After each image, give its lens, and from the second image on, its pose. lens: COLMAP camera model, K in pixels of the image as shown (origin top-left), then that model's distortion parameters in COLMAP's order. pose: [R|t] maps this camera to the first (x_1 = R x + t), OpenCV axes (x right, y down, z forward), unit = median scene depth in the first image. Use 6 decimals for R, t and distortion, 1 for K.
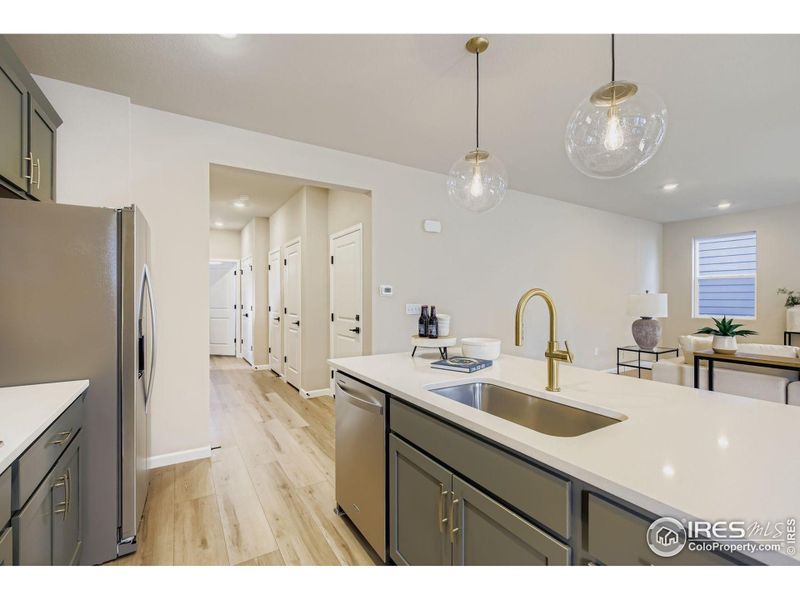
lens RADIAL K [[363.4, 0, 400.1], [0, 363.4, 298.9], [0, 0, 1]] dist [0.014529, -0.000398]
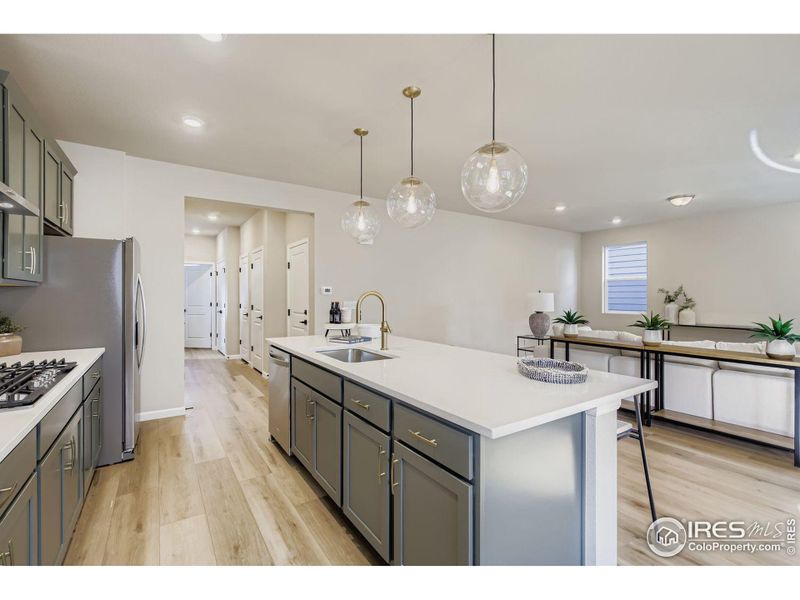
lens RADIAL K [[363.4, 0, 398.2], [0, 363.4, 296.1], [0, 0, 1]] dist [0.014529, -0.000398]
pose [[0.999333, -0.000450, 0.036514, 0.189252], [0.000596, 0.999992, -0.003980, 0.001042], [-0.036512, 0.003999, 0.999325, -0.327861]]
